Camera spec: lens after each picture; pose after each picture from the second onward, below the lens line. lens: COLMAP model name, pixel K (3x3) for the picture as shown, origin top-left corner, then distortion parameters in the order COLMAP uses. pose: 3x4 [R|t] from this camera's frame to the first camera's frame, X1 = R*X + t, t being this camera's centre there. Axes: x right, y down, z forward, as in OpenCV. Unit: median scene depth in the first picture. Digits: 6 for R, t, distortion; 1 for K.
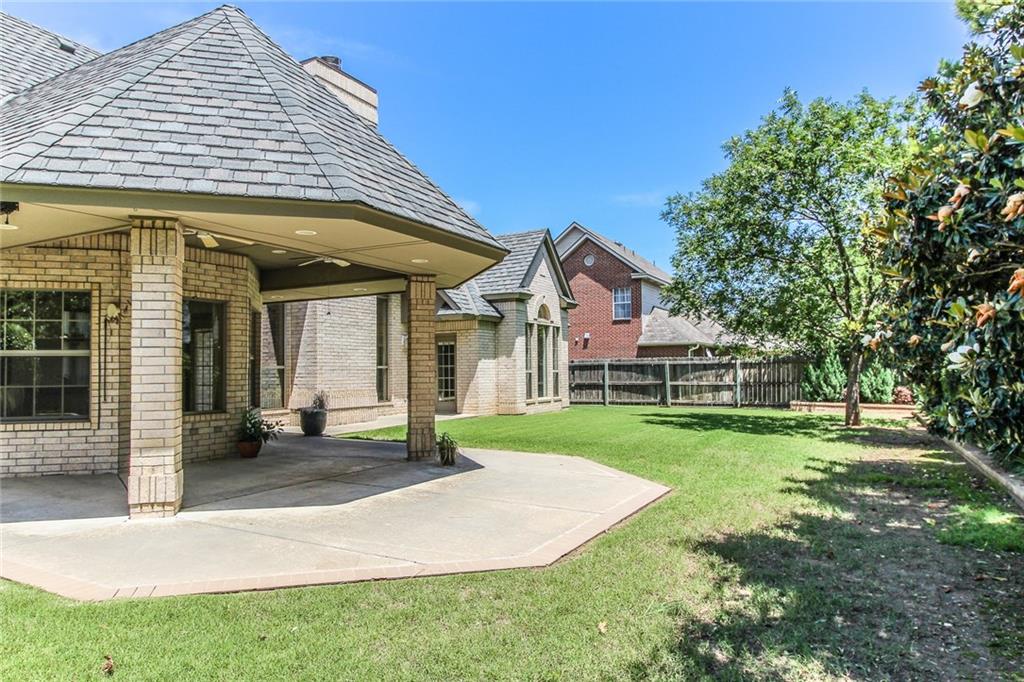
lens RADIAL K [[666.1, 0, 512.3], [0, 666.1, 359.3], [0, 0, 1]] dist [0.004374, -0.001762]
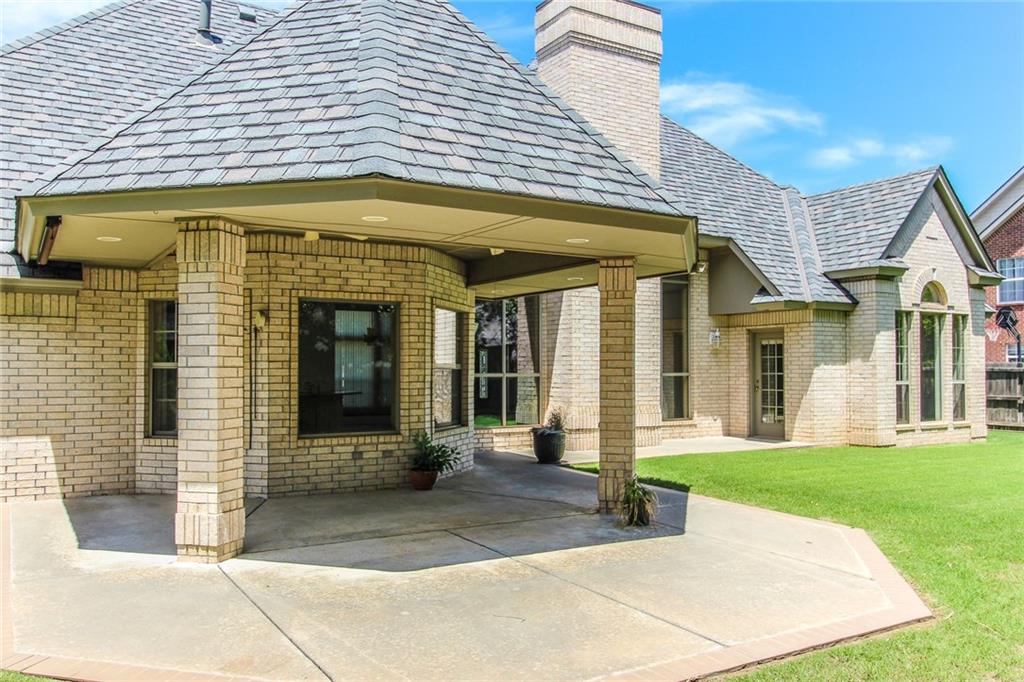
lens RADIAL K [[832.0, 0, 525.6], [0, 832.0, 364.1], [0, 0, 1]] dist [0.005460, -0.001459]
pose [[0.865798, 0.007806, -0.500333, 0.231536], [-0.001203, 0.999908, 0.013519, -0.022908], [0.500393, -0.011103, 0.865727, 0.167847]]
